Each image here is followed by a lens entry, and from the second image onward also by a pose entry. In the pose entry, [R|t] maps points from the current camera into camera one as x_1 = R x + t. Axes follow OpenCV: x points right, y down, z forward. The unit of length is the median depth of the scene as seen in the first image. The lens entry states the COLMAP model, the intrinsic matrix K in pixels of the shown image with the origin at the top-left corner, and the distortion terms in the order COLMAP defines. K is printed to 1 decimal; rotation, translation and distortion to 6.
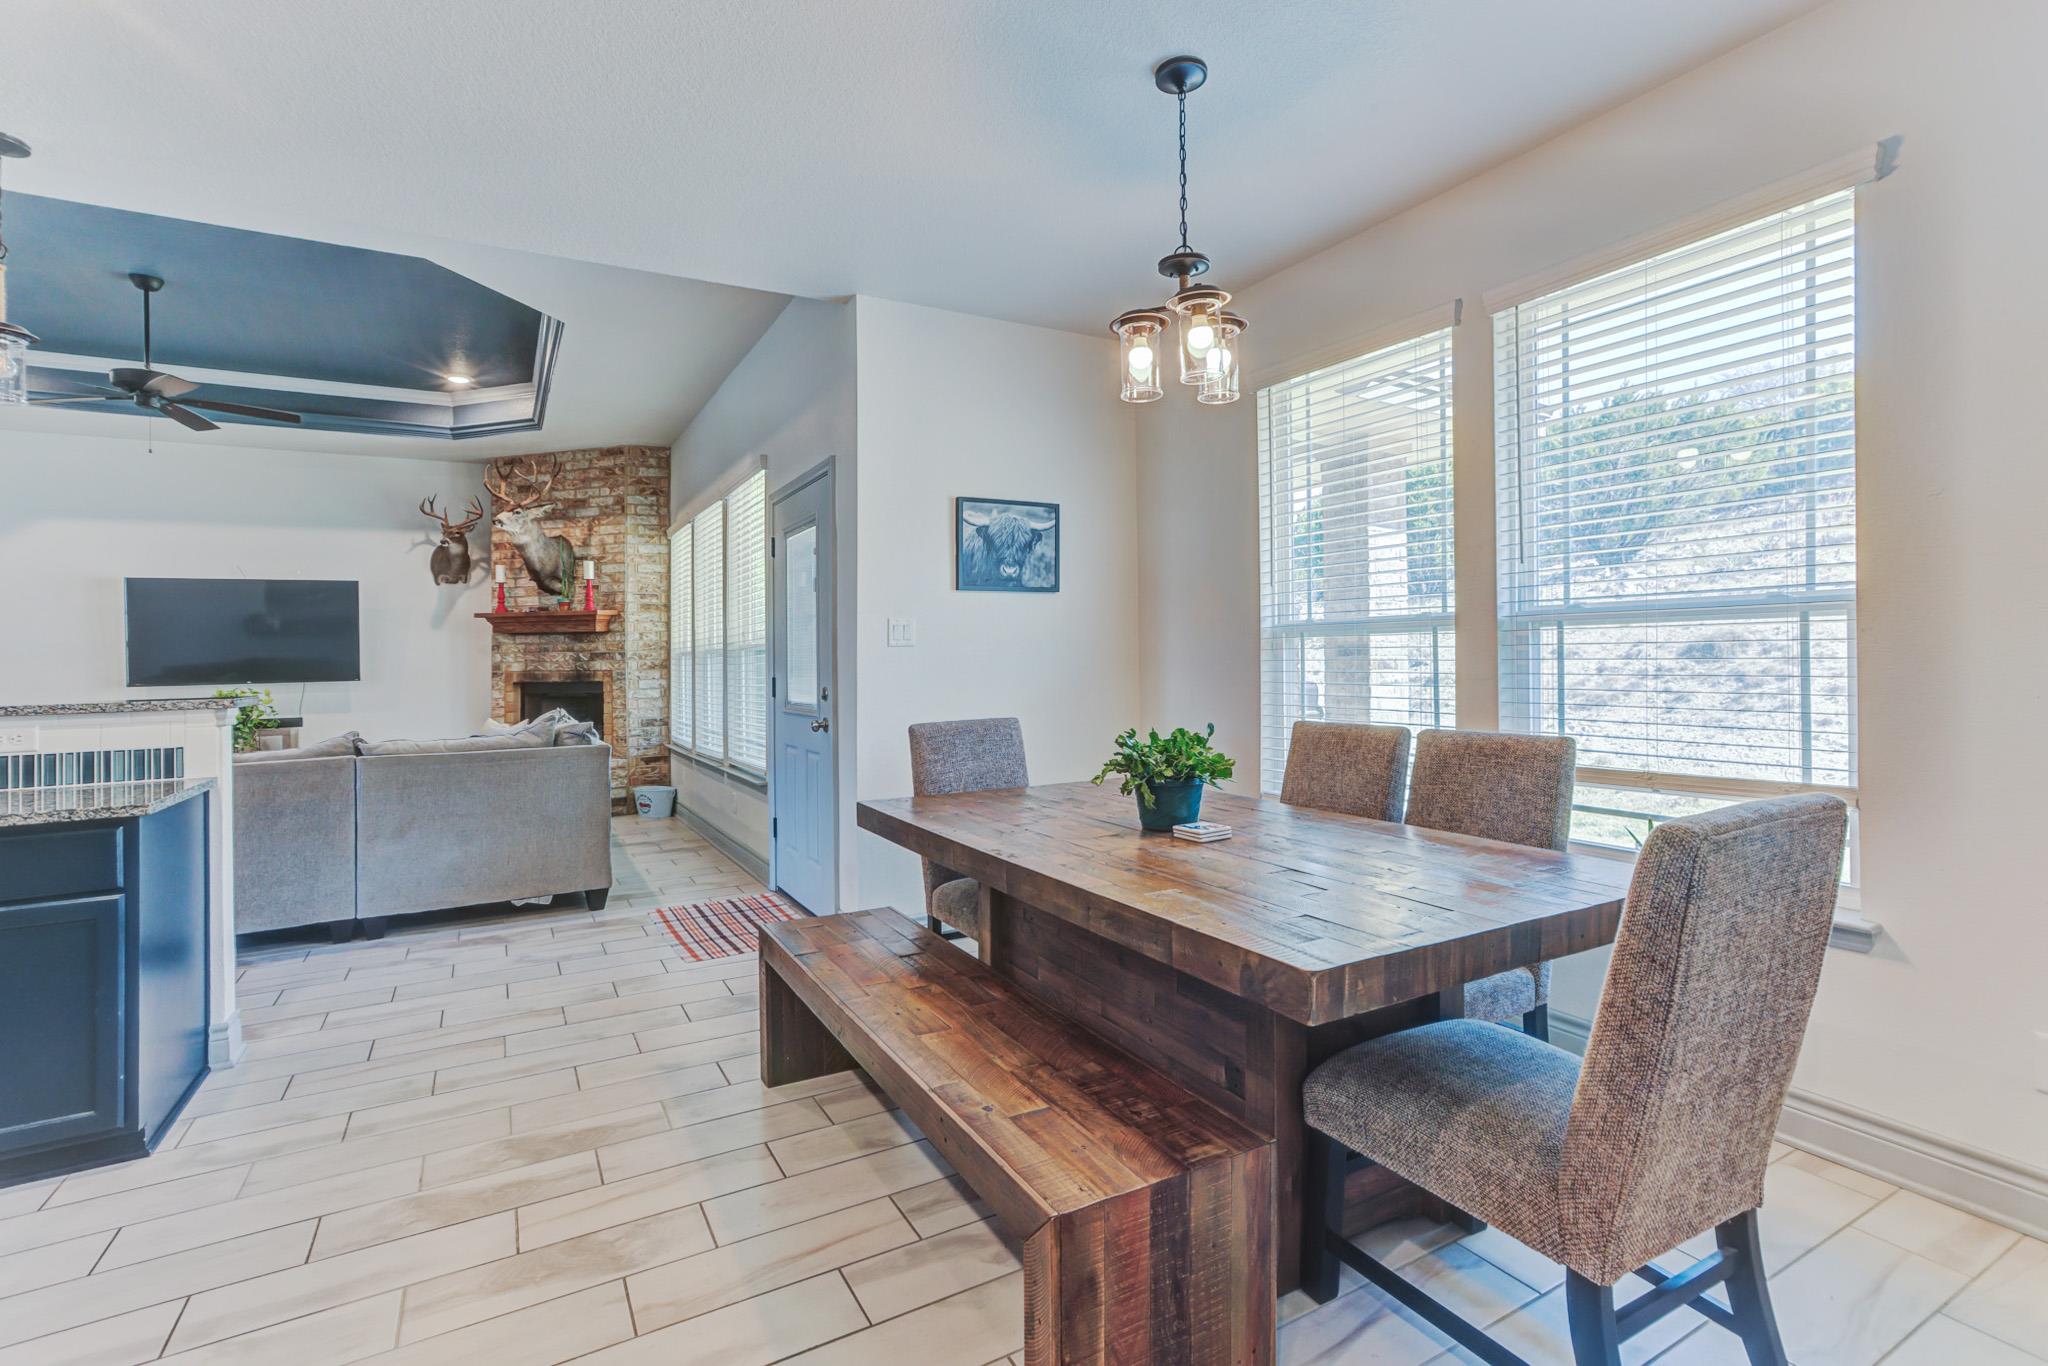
lens RADIAL K [[996.3, 0, 1023.3], [0, 996.3, 669.8], [0, 0, 1]] dist [-0.002970, 0.000028]
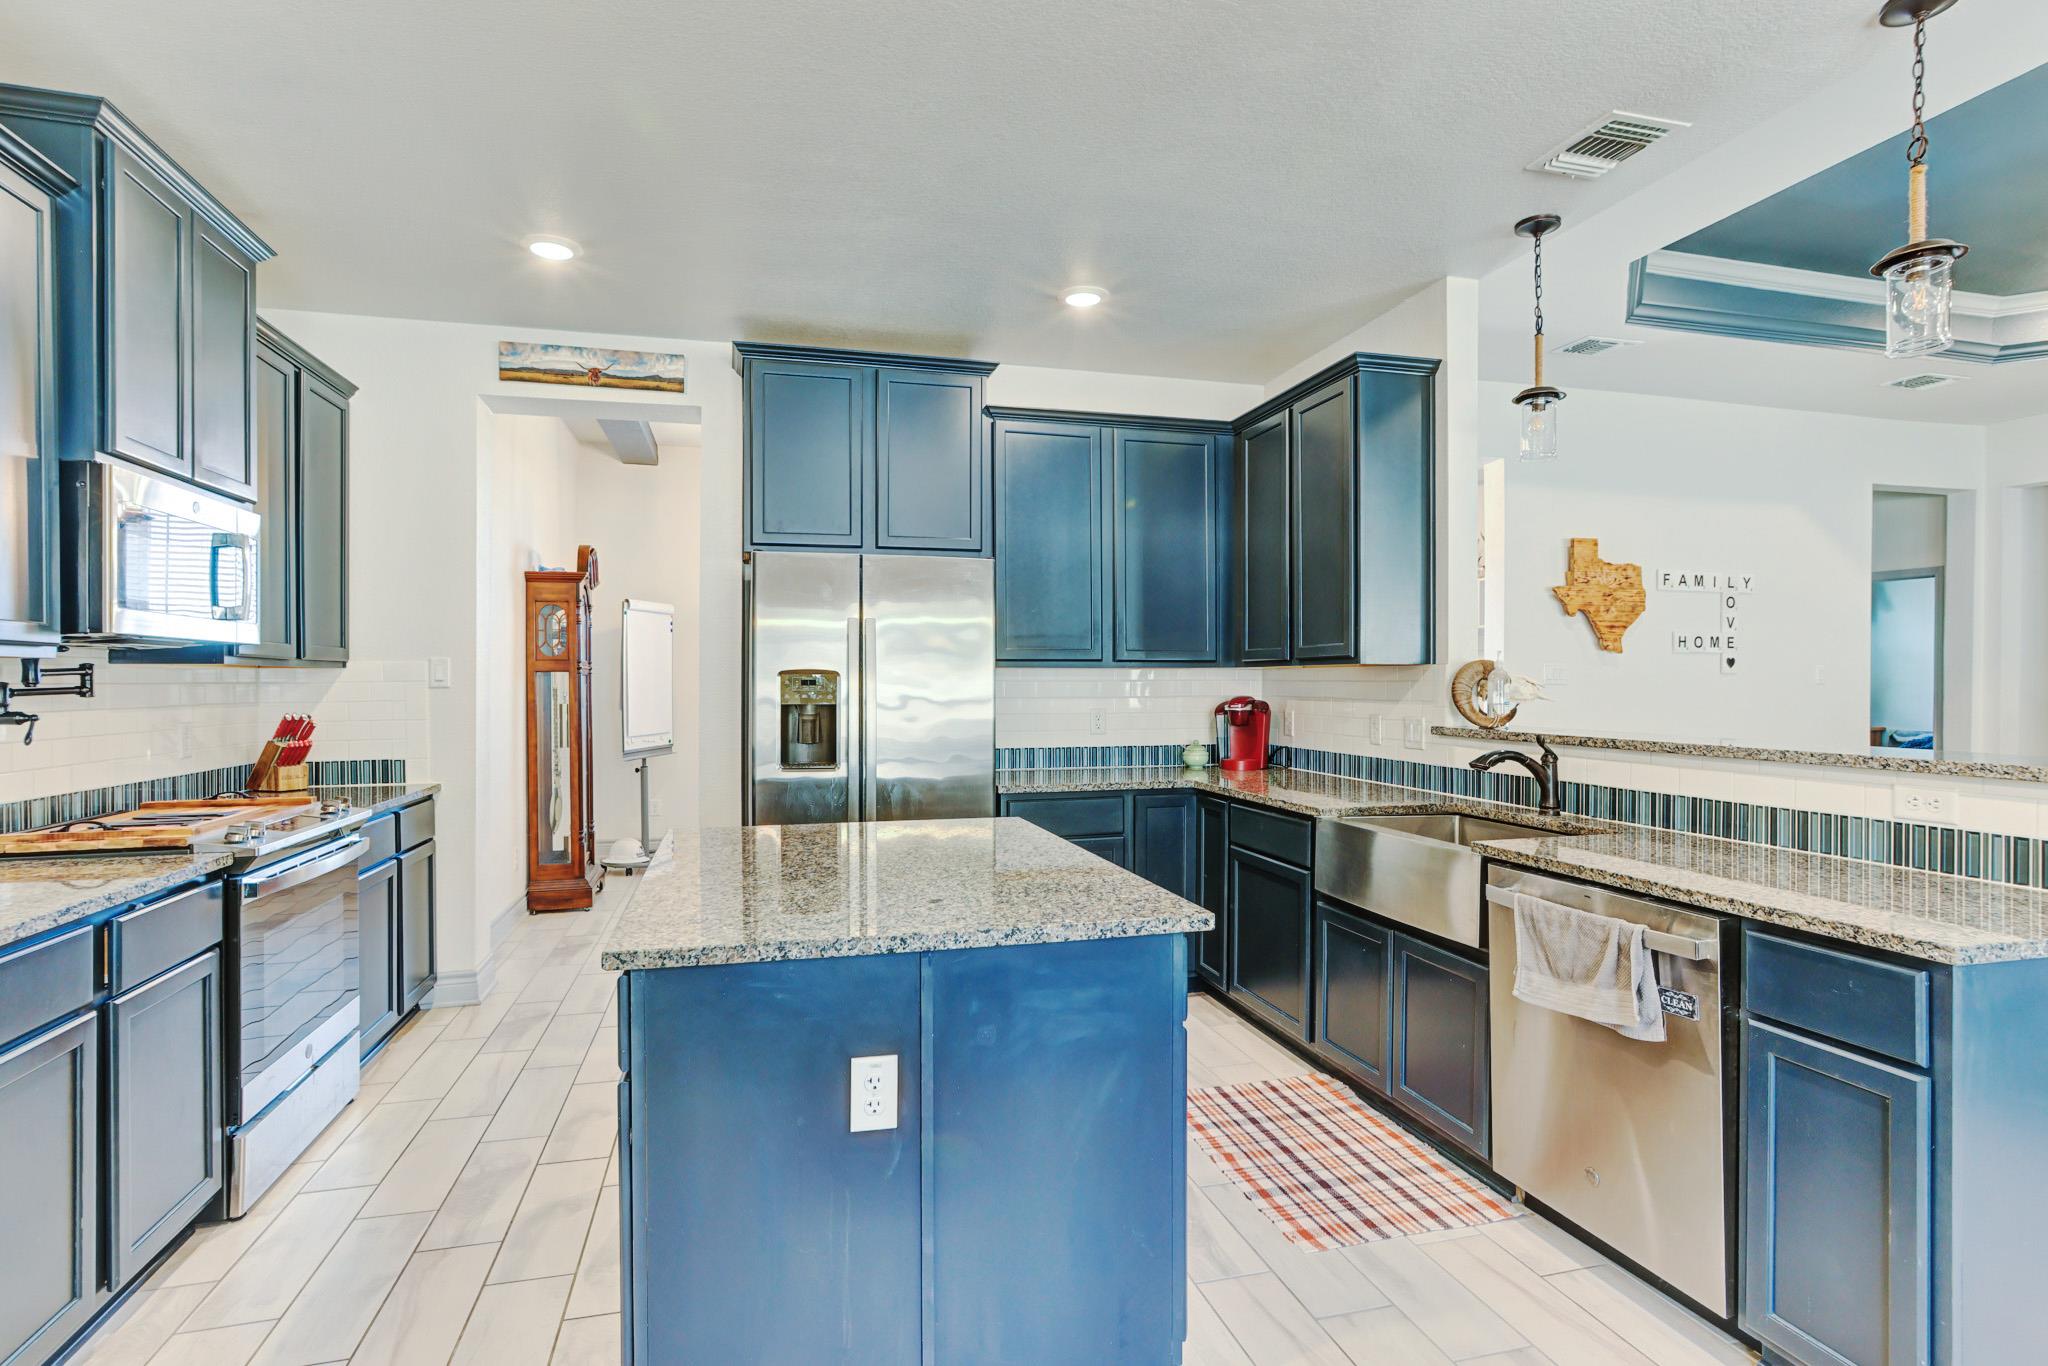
lens RADIAL K [[996.3, 0, 1023.3], [0, 996.3, 669.8], [0, 0, 1]] dist [-0.002970, 0.000028]
pose [[-0.257087, 0.013432, -0.966295, -0.049965], [-0.006031, 0.999862, 0.015504, -0.014463], [0.966369, 0.009814, -0.256970, 0.207210]]
